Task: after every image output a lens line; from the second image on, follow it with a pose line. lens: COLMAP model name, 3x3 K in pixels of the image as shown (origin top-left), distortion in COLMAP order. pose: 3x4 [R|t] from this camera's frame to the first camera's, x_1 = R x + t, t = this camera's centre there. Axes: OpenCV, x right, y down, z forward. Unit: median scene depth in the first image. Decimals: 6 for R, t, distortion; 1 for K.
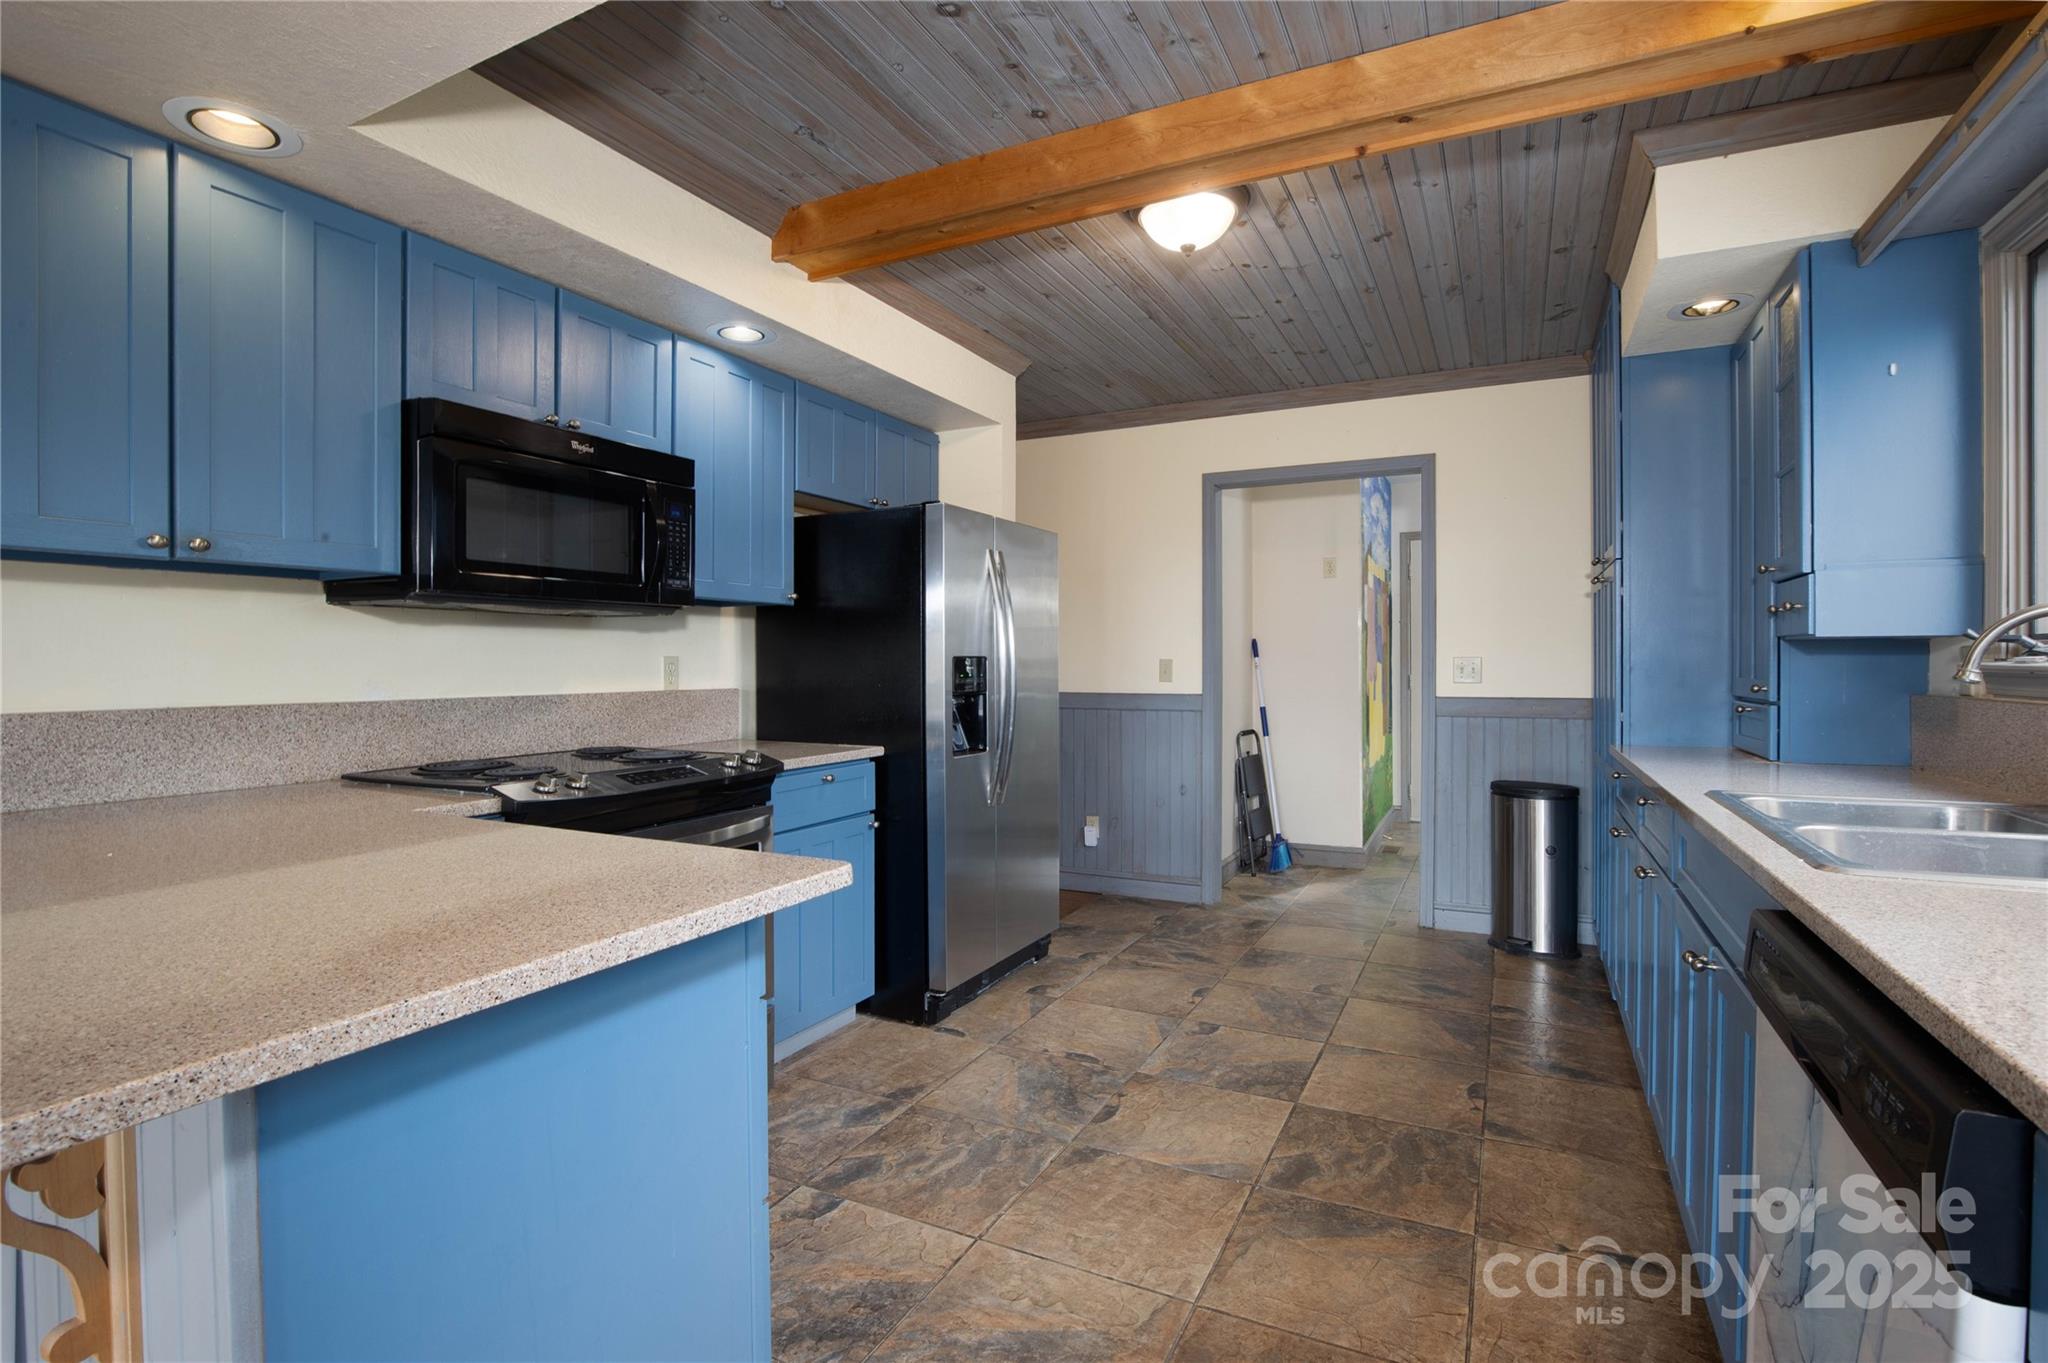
lens RADIAL K [[956.2, 0, 1032.0], [0, 956.2, 672.0], [0, 0, 1]] dist [-0.023960, 0.000445]
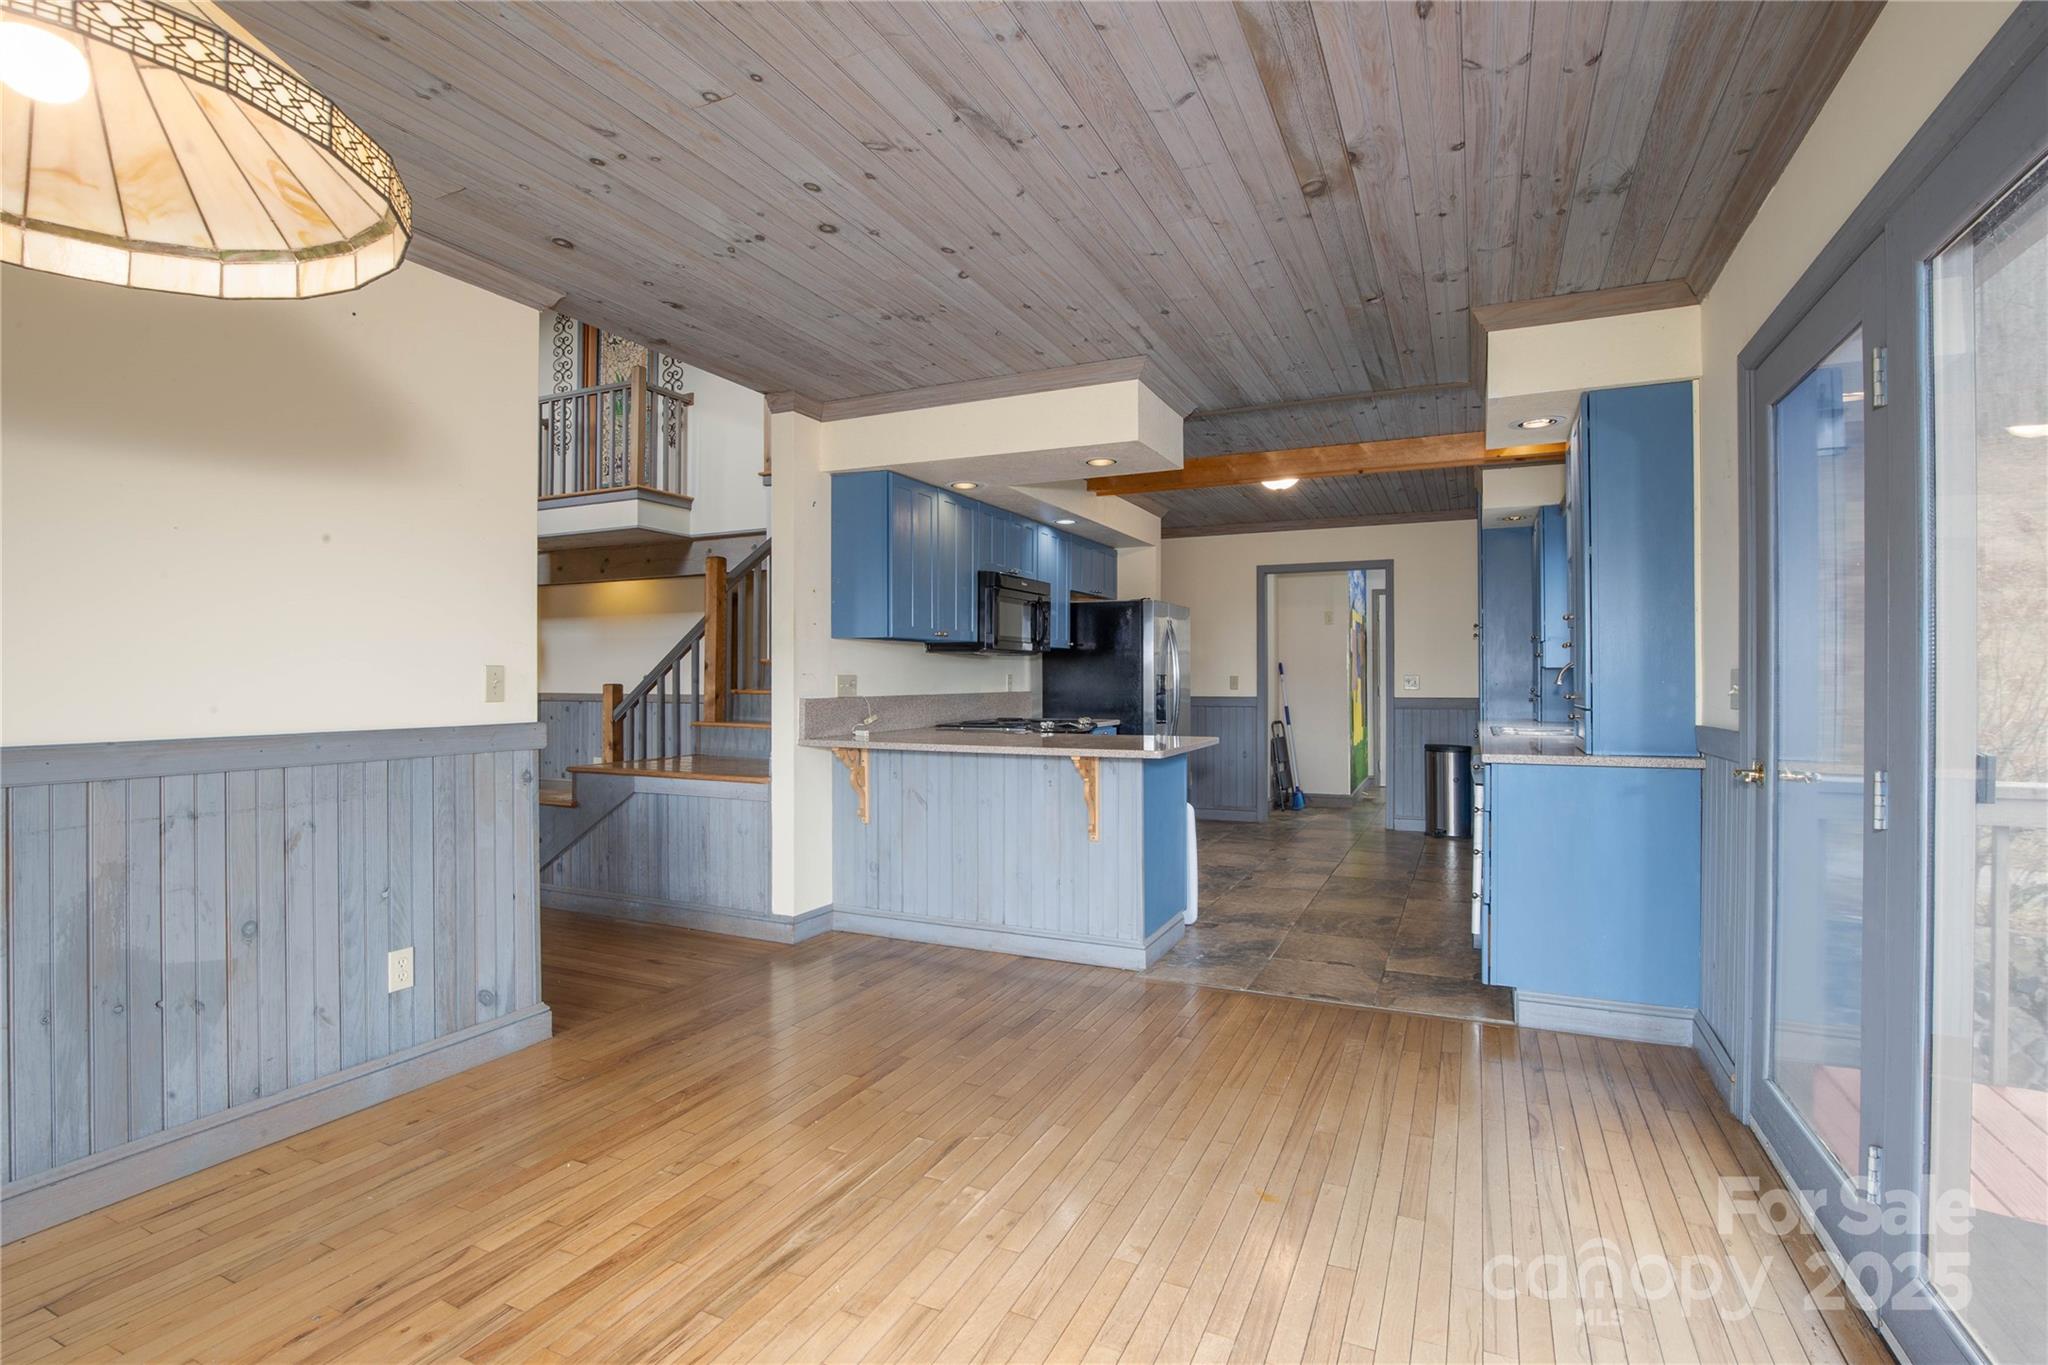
lens RADIAL K [[956.2, 0, 1027.9], [0, 956.2, 674.8], [0, 0, 1]] dist [-0.023960, 0.000445]
pose [[0.999669, 0.000231, 0.025733, -0.392659], [0.000132, 0.999901, -0.014102, 0.012156], [-0.025734, 0.014101, 0.999569, -0.979326]]
